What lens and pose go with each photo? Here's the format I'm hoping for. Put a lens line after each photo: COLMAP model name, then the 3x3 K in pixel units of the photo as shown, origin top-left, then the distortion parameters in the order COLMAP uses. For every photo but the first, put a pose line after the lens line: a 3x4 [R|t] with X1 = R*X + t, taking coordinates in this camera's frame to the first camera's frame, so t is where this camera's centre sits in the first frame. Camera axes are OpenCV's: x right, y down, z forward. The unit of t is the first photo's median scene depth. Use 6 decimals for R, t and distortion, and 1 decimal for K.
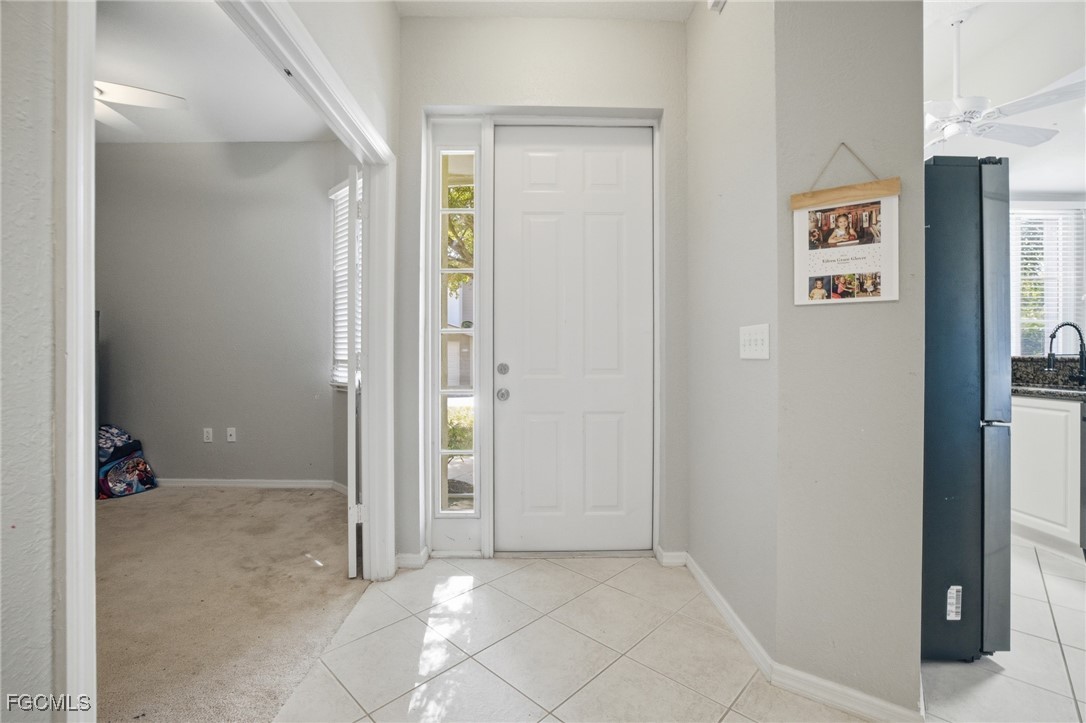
lens RADIAL K [[474.1, 0, 543.0], [0, 474.1, 361.5], [0, 0, 1]] dist [-0.035567, 0.010164]
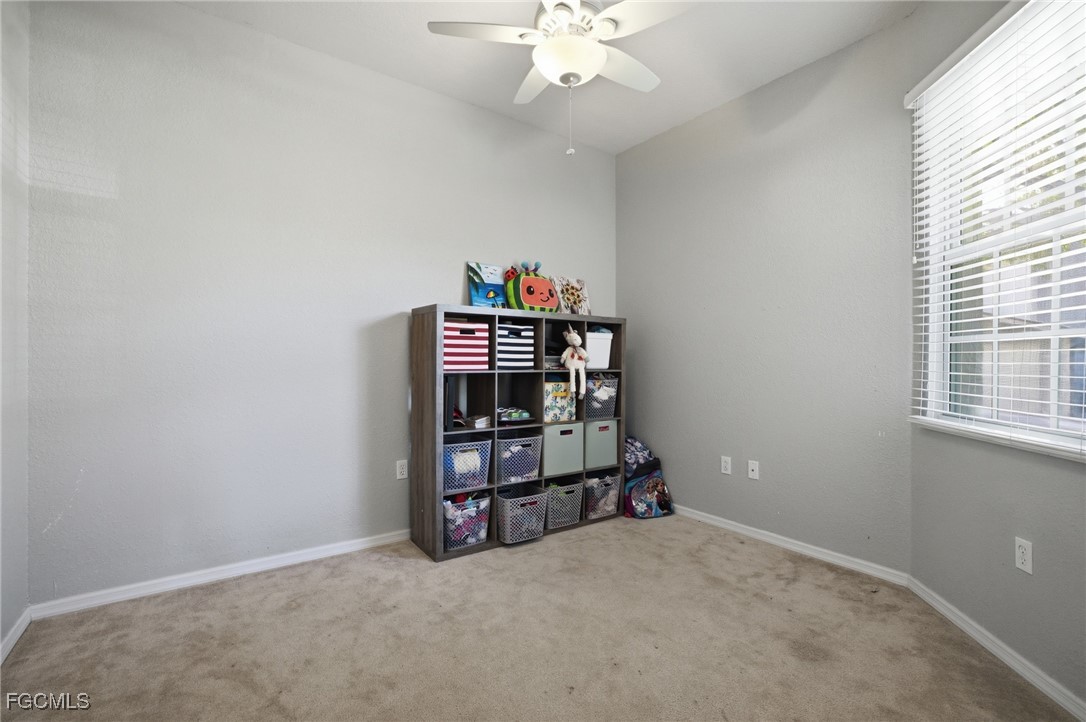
lens RADIAL K [[489.5, 0, 543.0], [0, 489.5, 361.0], [0, 0, 1]] dist [-0.015940, 0.000406]
pose [[0.581905, 0.003287, -0.813250, -0.229087], [-0.010272, 0.999942, -0.003308, -0.018572], [0.813192, 0.010279, 0.581905, 0.262123]]
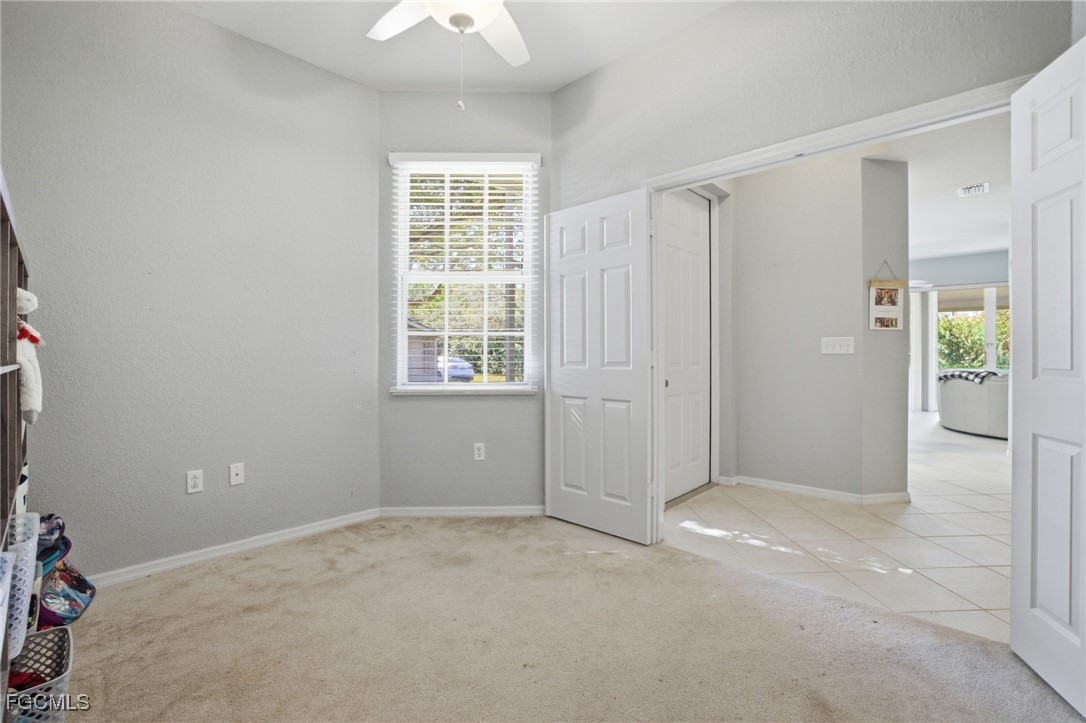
lens RADIAL K [[489.5, 0, 543.0], [0, 489.5, 361.5], [0, 0, 1]] dist [-0.015940, 0.000406]
pose [[0.690703, -0.013746, 0.723008, -0.925718], [0.012617, 0.999896, 0.006957, -0.001689], [-0.723028, 0.004317, 0.690805, 0.225381]]
